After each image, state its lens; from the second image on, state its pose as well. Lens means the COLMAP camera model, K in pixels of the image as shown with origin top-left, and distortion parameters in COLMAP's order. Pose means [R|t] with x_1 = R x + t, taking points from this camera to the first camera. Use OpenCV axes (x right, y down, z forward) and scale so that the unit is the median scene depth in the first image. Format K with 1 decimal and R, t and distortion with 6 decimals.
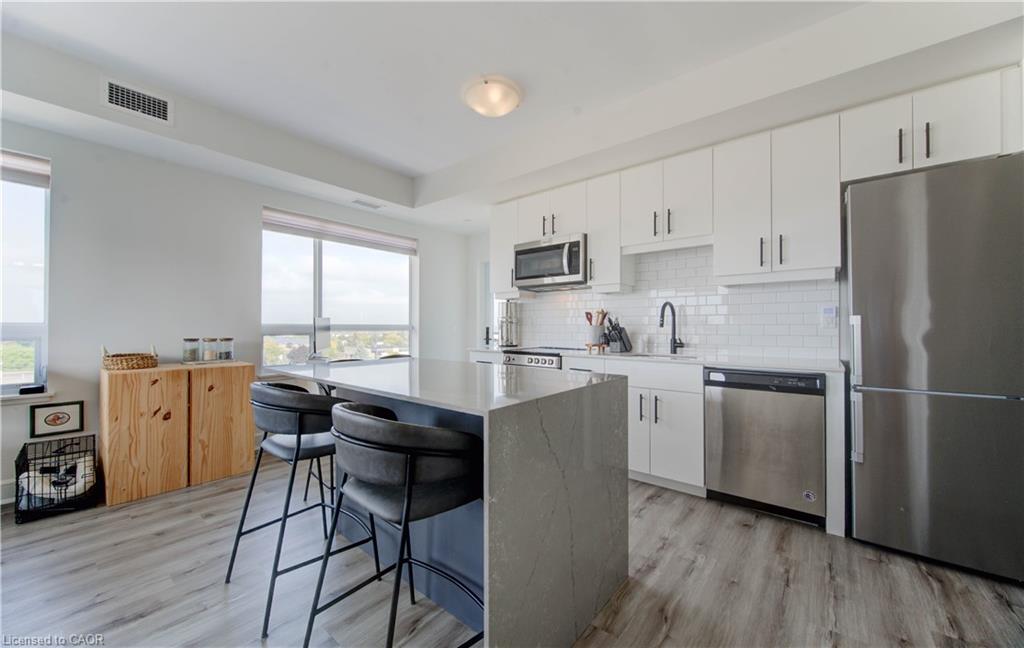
lens RADIAL K [[383.4, 0, 513.9], [0, 383.4, 321.7], [0, 0, 1]] dist [0.000144, 0.000291]
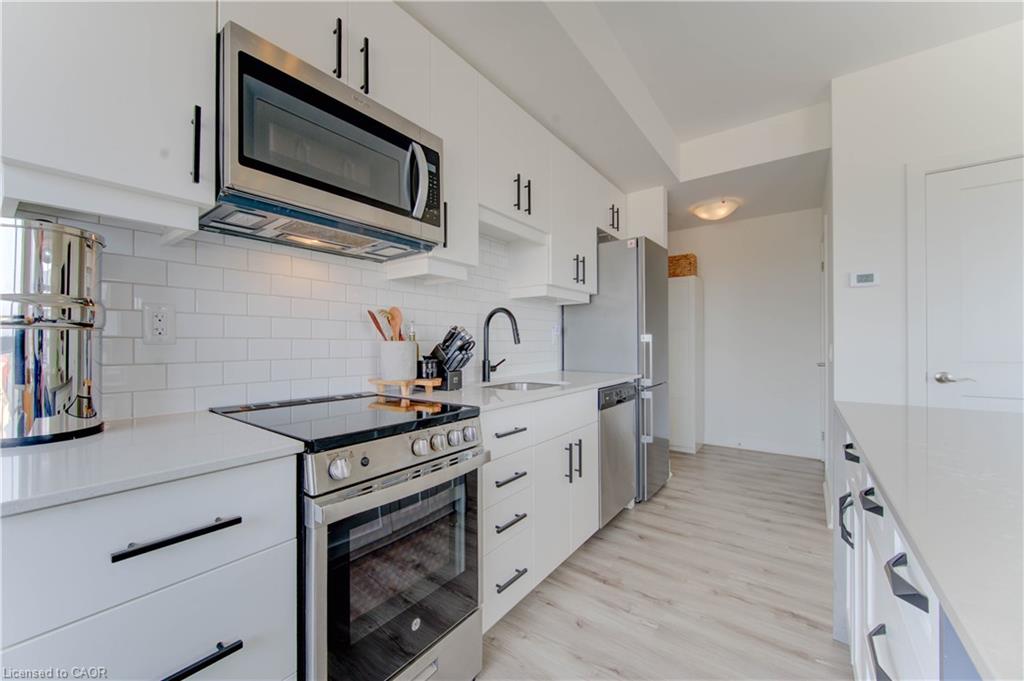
lens RADIAL K [[404.2, 0, 486.3], [0, 404.2, 341.3], [0, 0, 1]] dist [-0.000207, -0.000054]
pose [[-0.018958, 0.004006, 0.999812, -0.298048], [-0.011422, 0.999926, -0.004223, 0.011807], [-0.999755, -0.011499, -0.018911, 0.924413]]
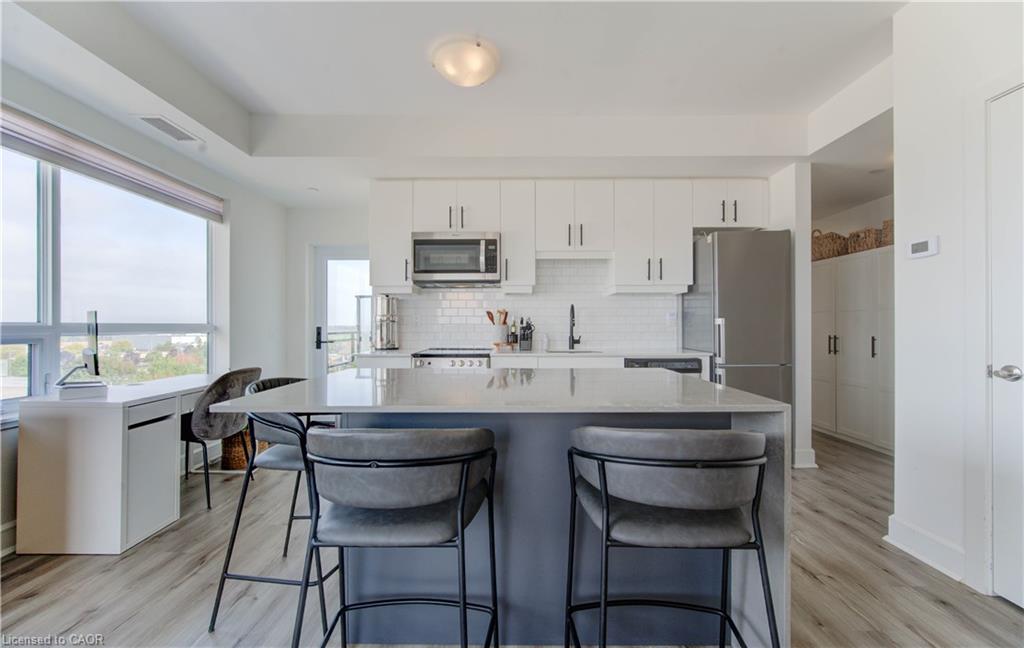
lens RADIAL K [[381.1, 0, 512.0], [0, 381.1, 324.0], [0, 0, 1]] dist [0.000886, 0.000090]
pose [[0.776315, 0.001411, 0.630344, -0.406958], [-0.005705, 0.999972, 0.004788, 0.002607], [-0.630320, -0.007314, 0.776301, 0.202174]]
